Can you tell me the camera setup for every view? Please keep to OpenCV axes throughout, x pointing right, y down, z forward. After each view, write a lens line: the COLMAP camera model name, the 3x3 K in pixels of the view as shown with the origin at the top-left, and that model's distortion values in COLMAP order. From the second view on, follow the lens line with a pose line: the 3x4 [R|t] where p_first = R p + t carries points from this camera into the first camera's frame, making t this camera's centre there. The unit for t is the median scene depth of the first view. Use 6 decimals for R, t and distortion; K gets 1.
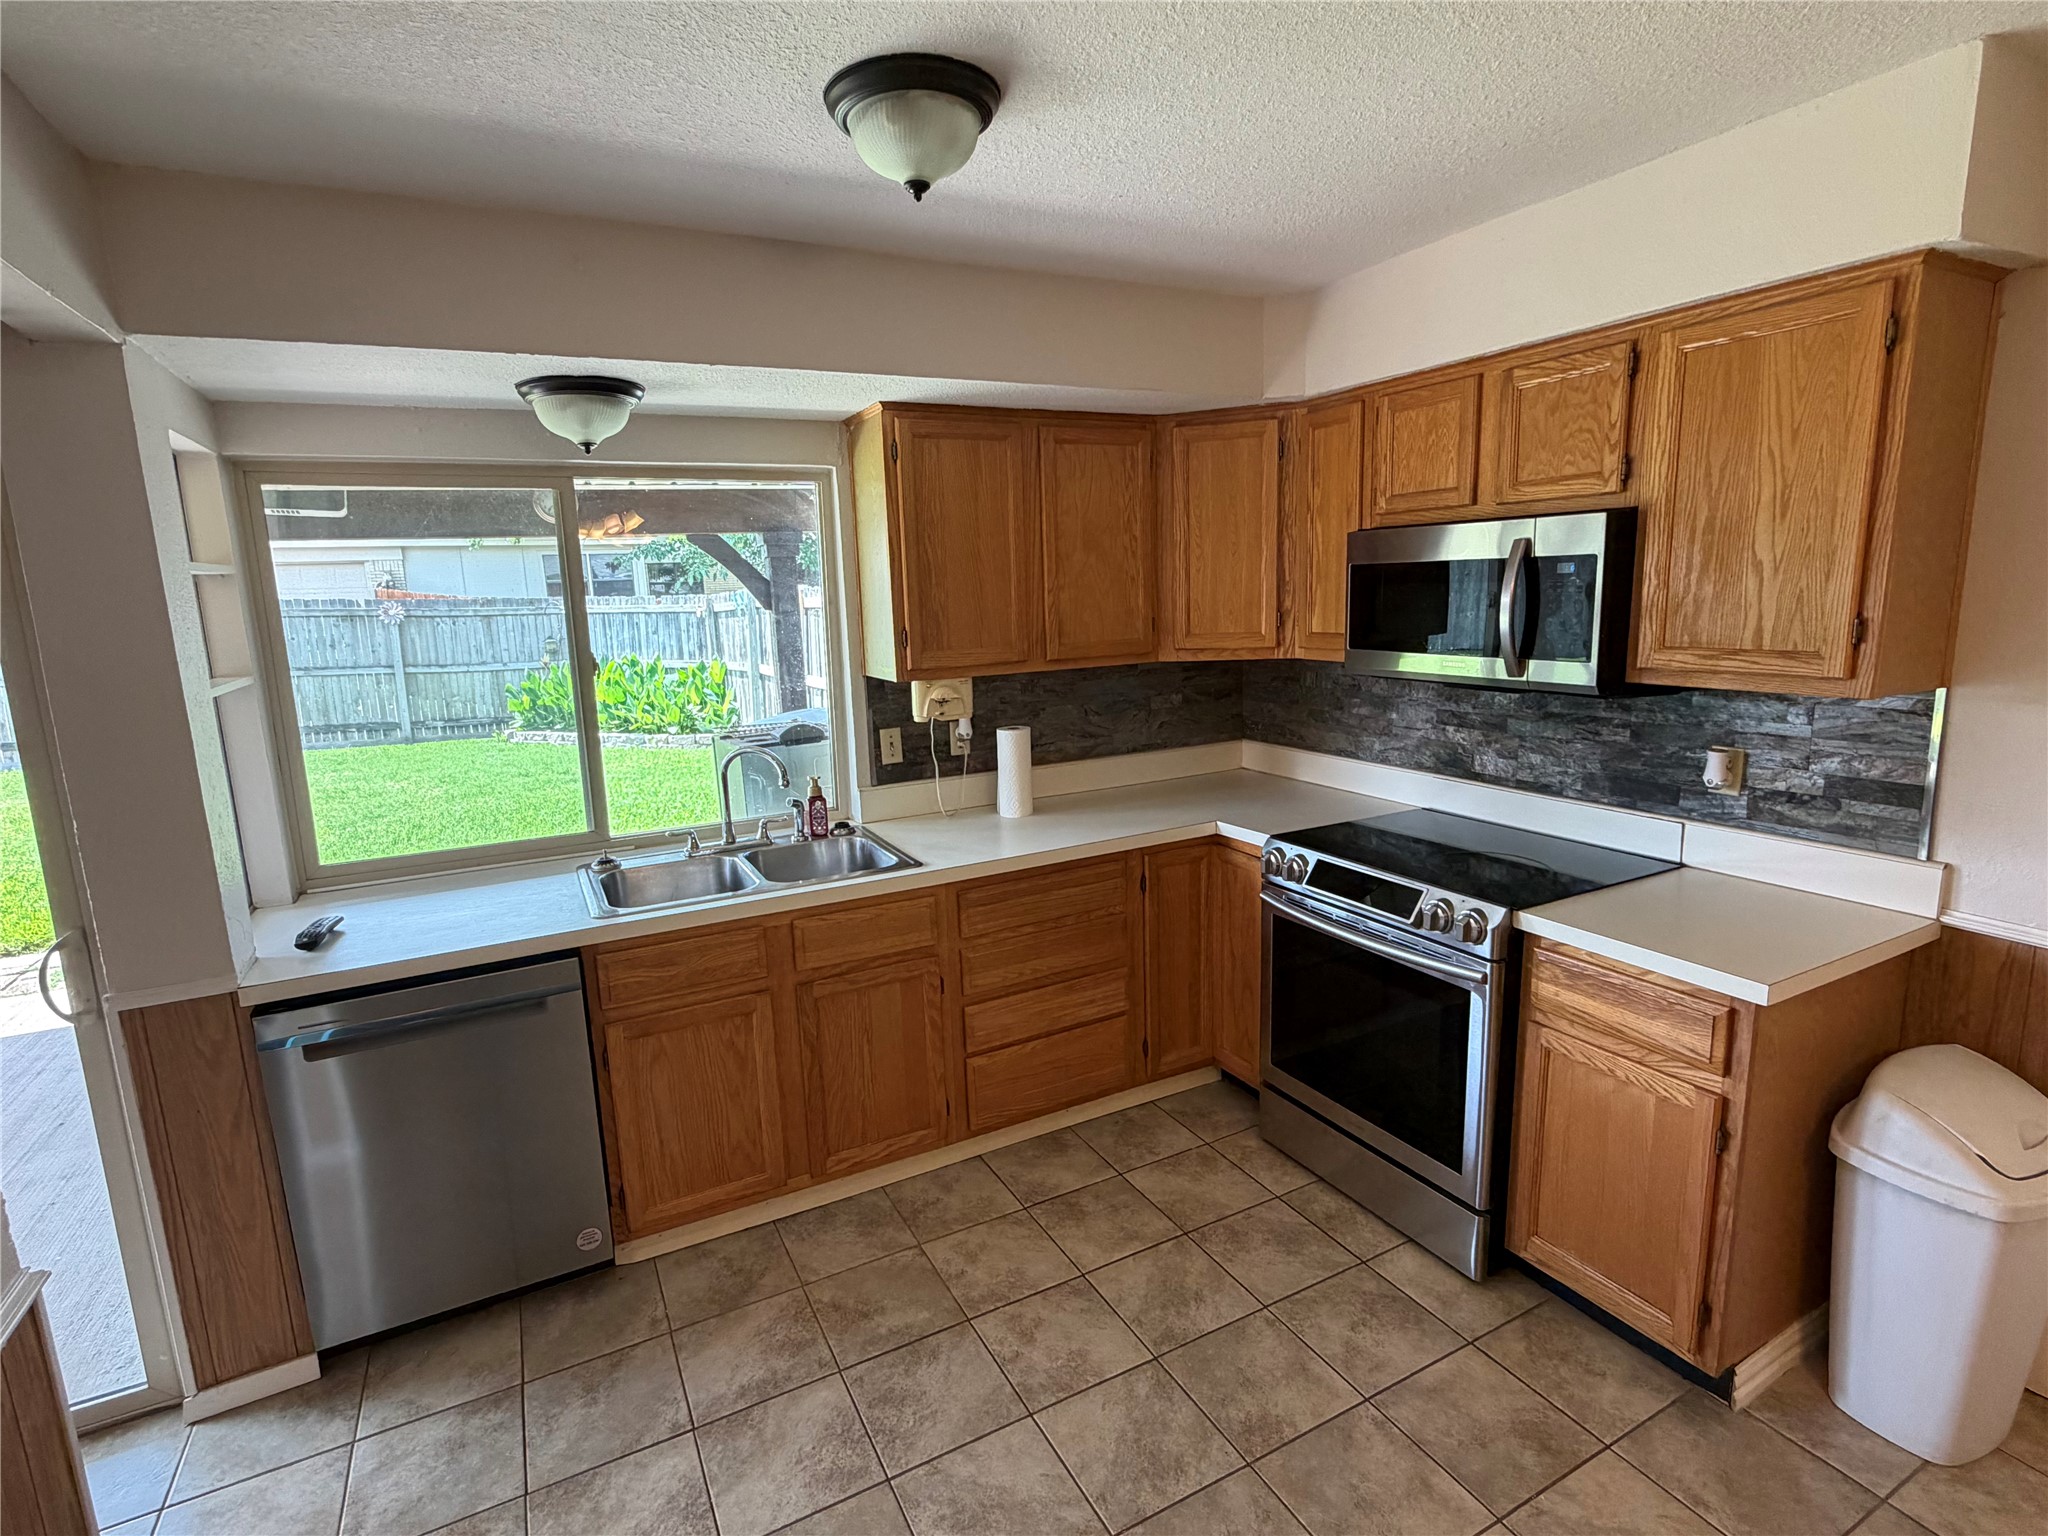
lens RADIAL K [[1005.7, 0, 1024.0], [0, 1005.7, 768.0], [0, 0, 1]] dist [-0.001412, -0.000240]
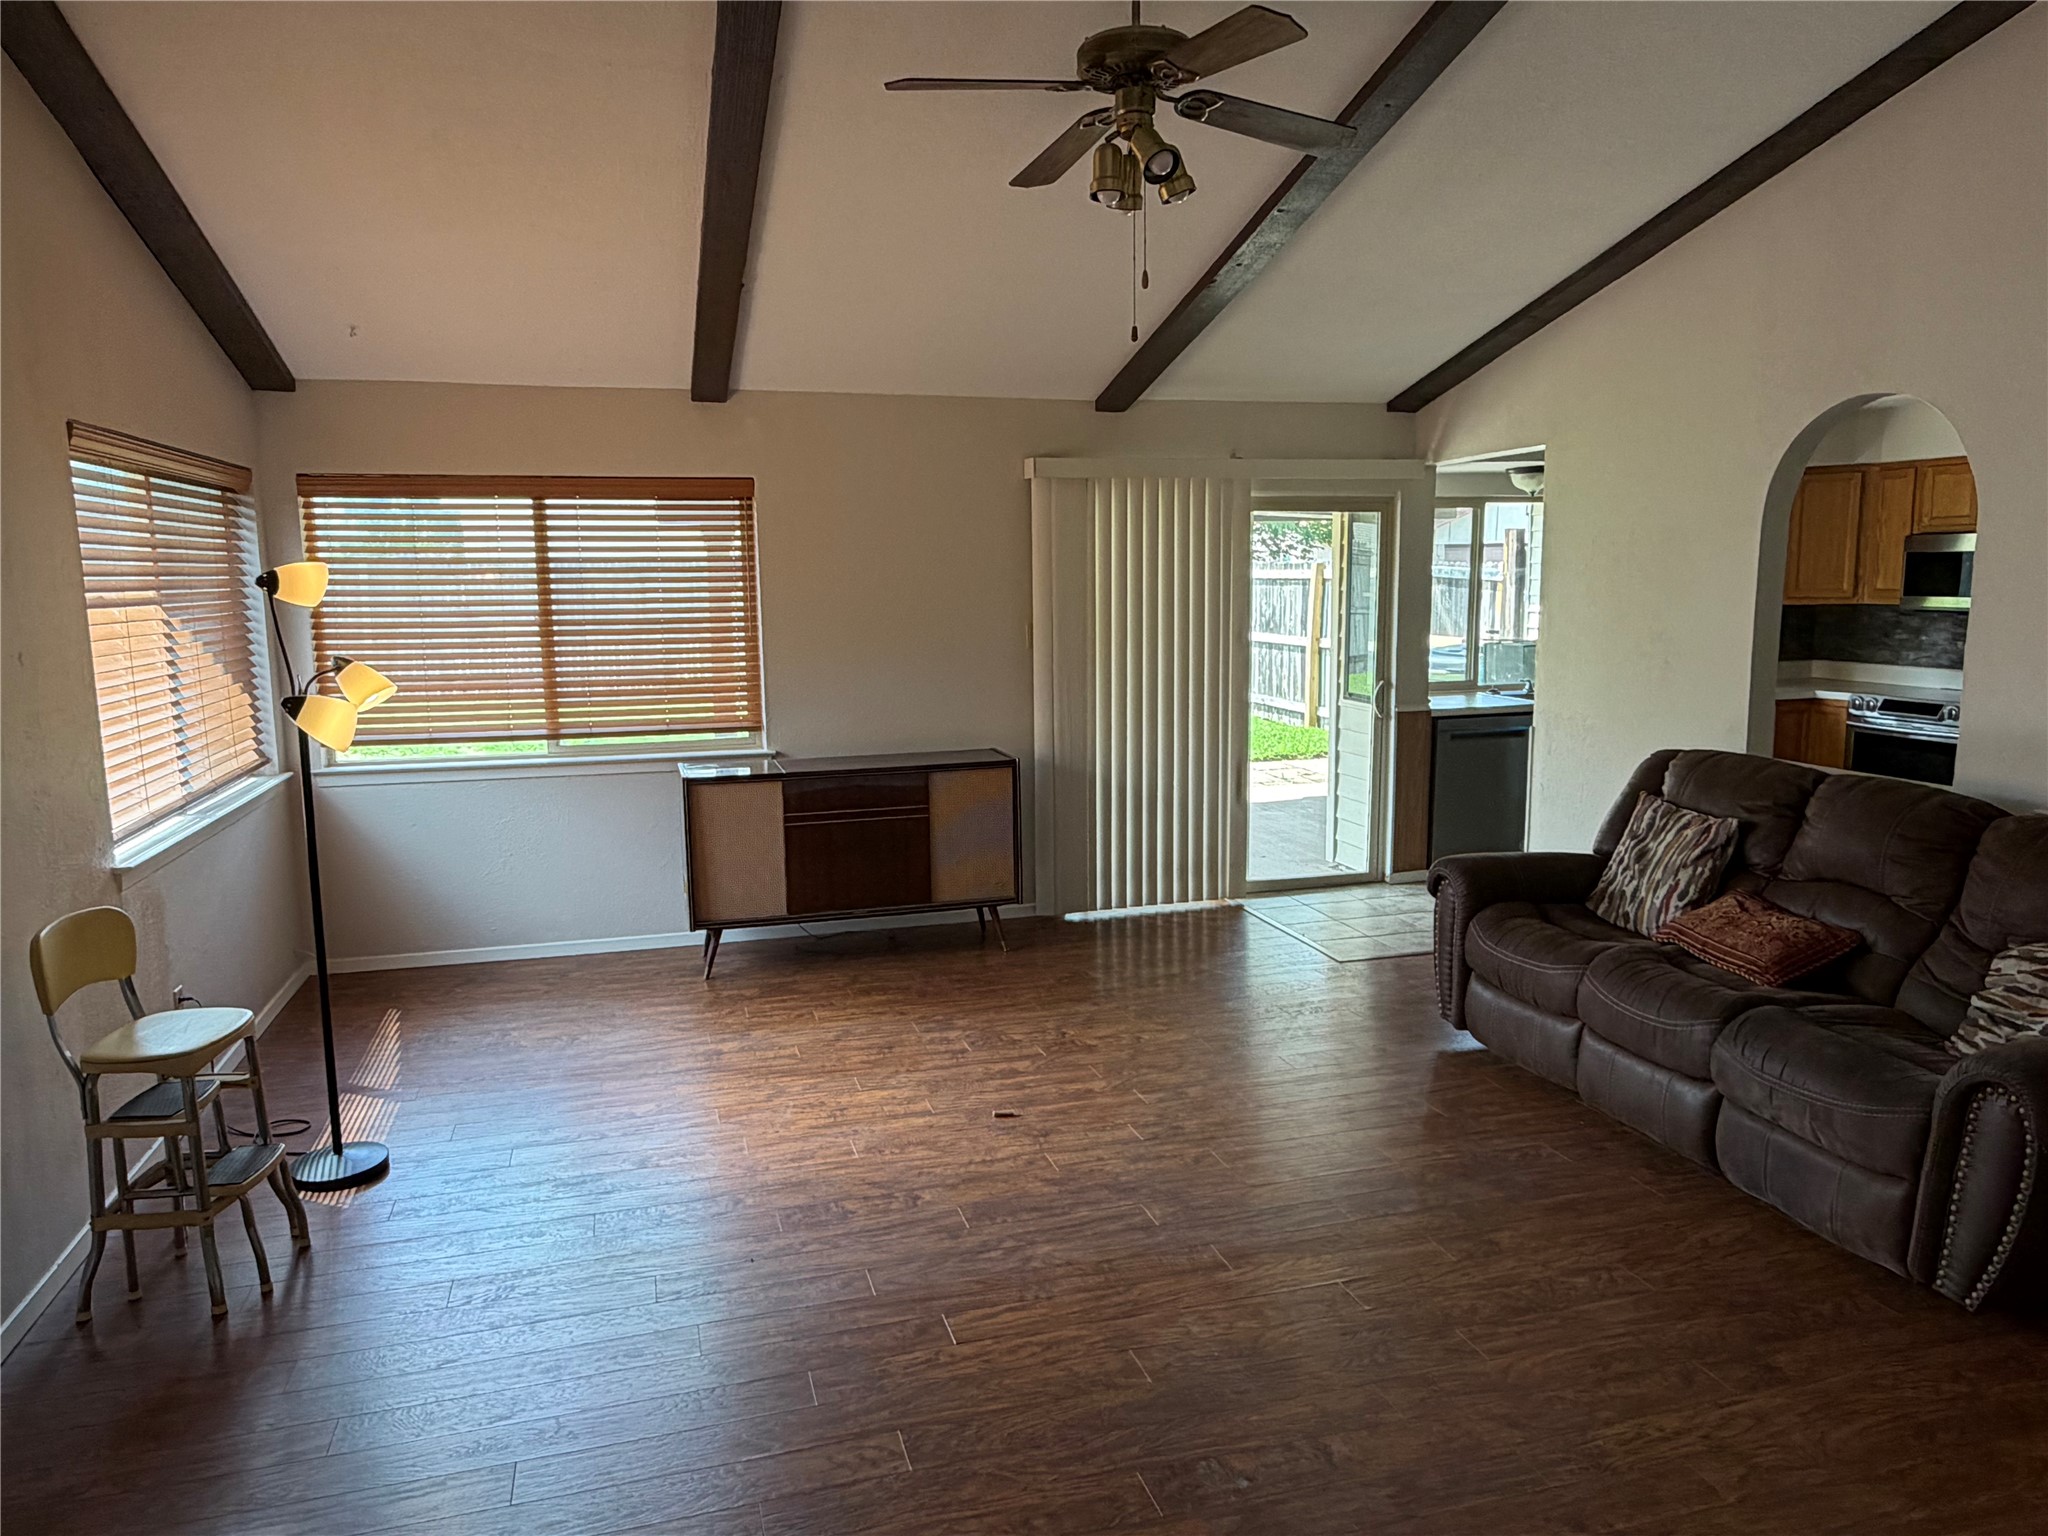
lens RADIAL K [[1361.4, 0, 1015.3], [0, 1361.4, 765.8], [0, 0, 1]] dist [-0.000720, -0.000346]
pose [[0.978574, 0.048297, -0.200151, -0.763268], [-0.054682, 0.998152, -0.026491, 0.350318], [0.198501, 0.036868, 0.979407, -1.784926]]
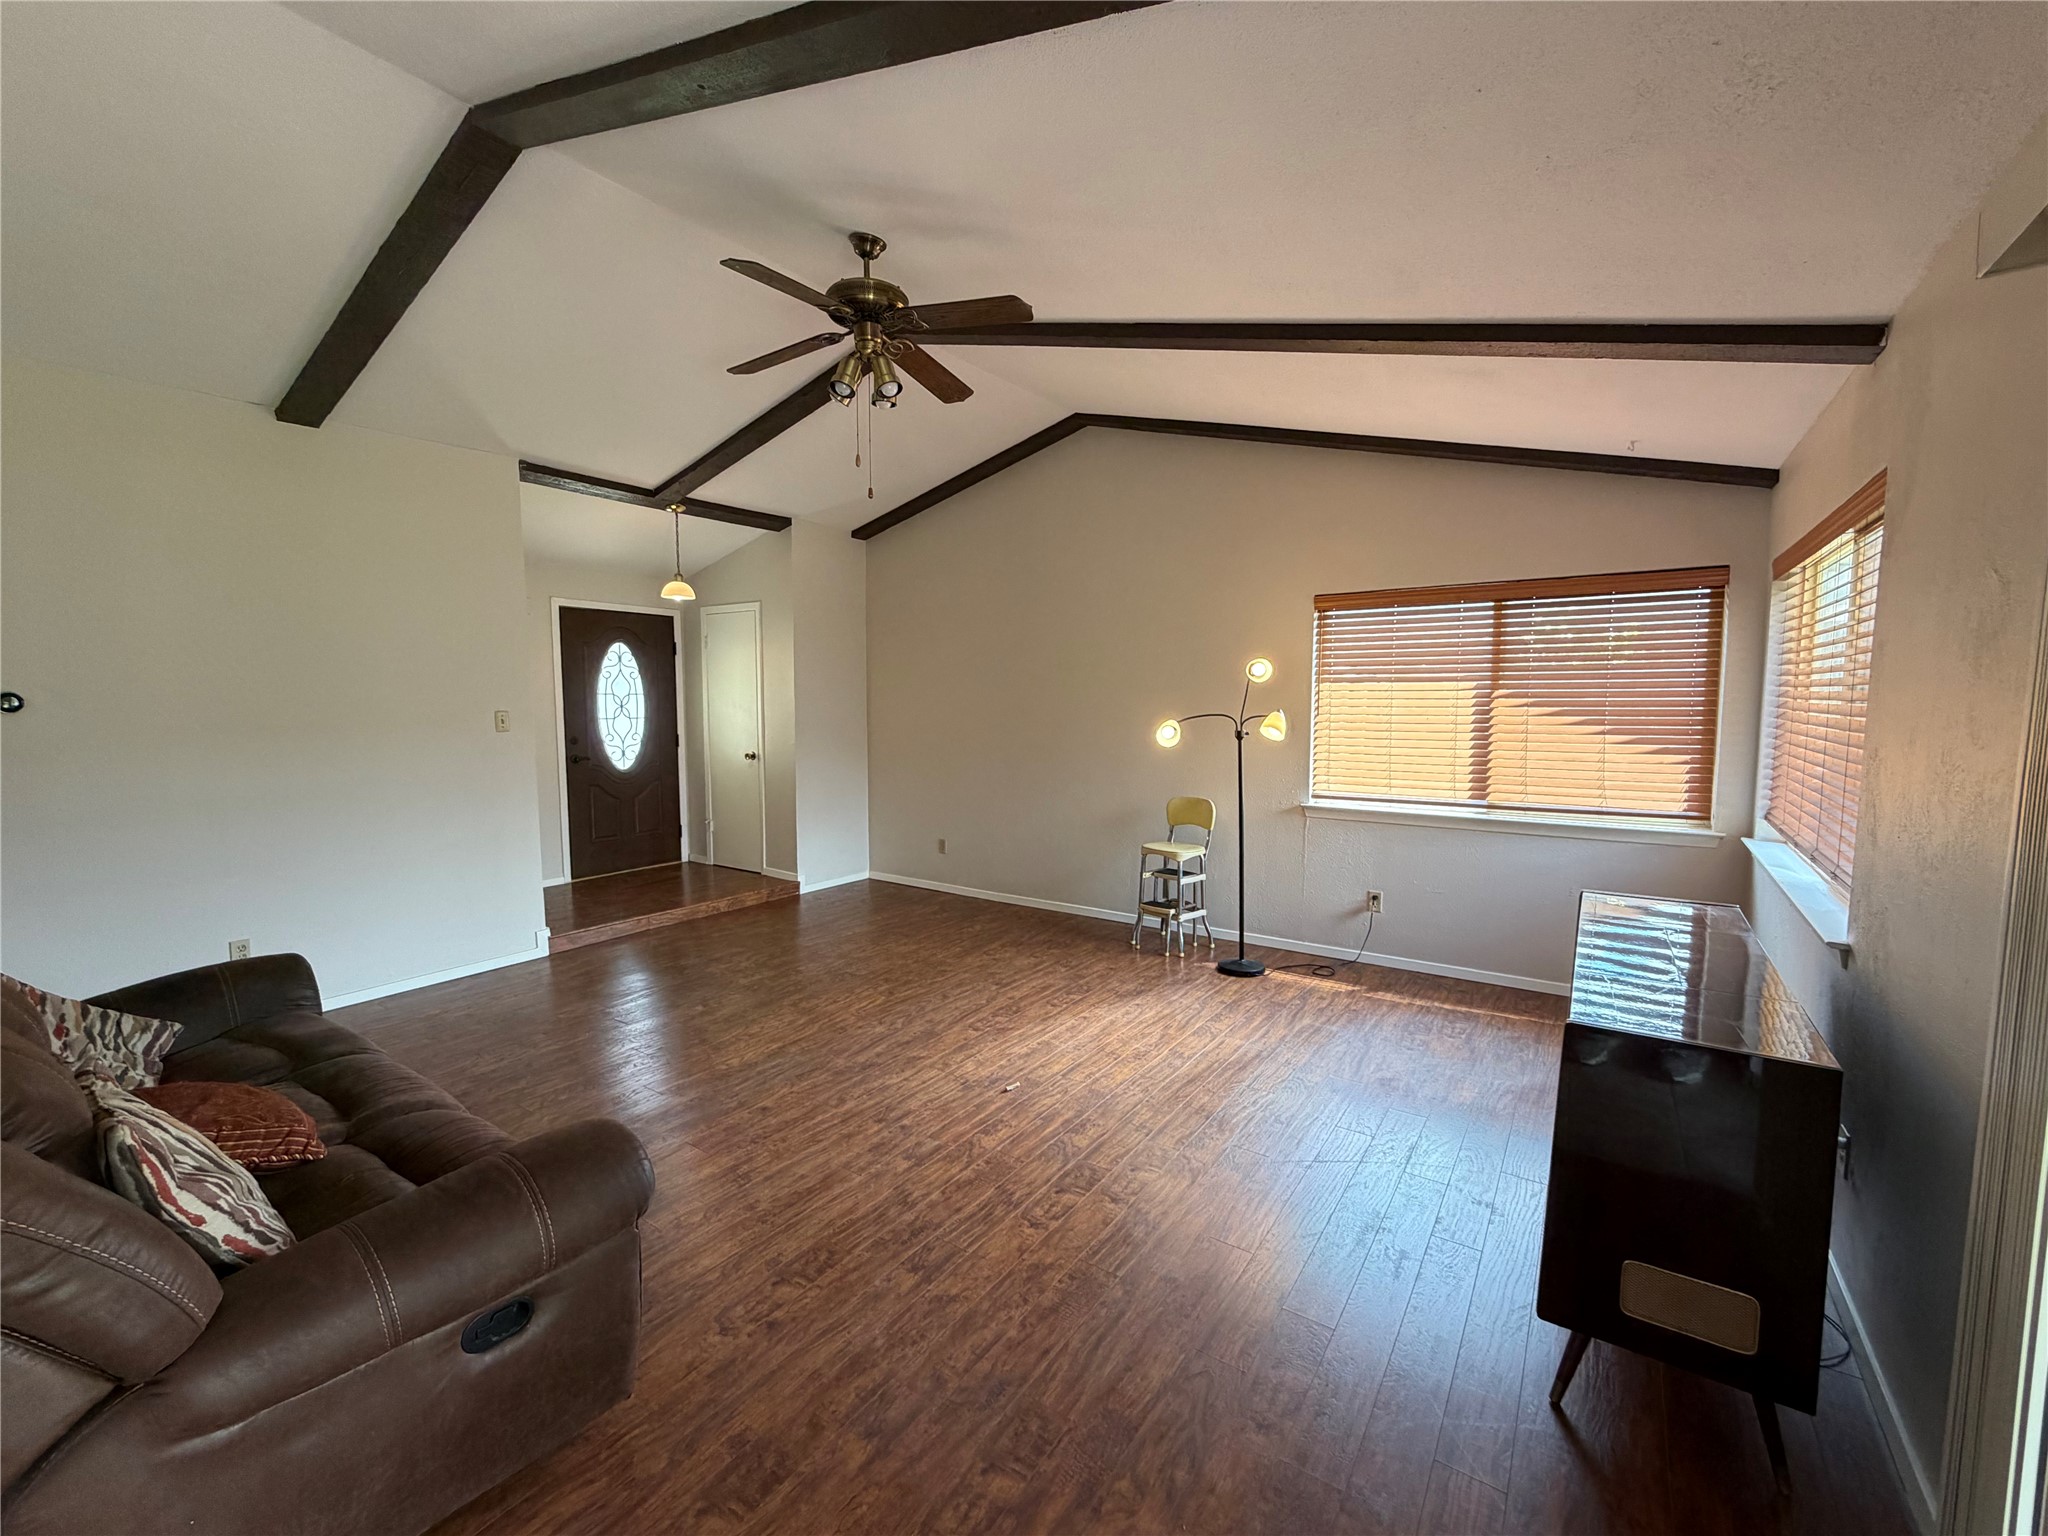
lens RADIAL K [[842.1, 0, 1024.0], [0, 842.1, 768.0], [0, 0, 1]] dist [-0.000102, -0.000064]
pose [[-0.885160, 0.072474, -0.459607, -0.580106], [-0.052916, 0.965705, 0.254191, -0.005047], [0.462268, 0.249321, -0.850969, 0.432828]]
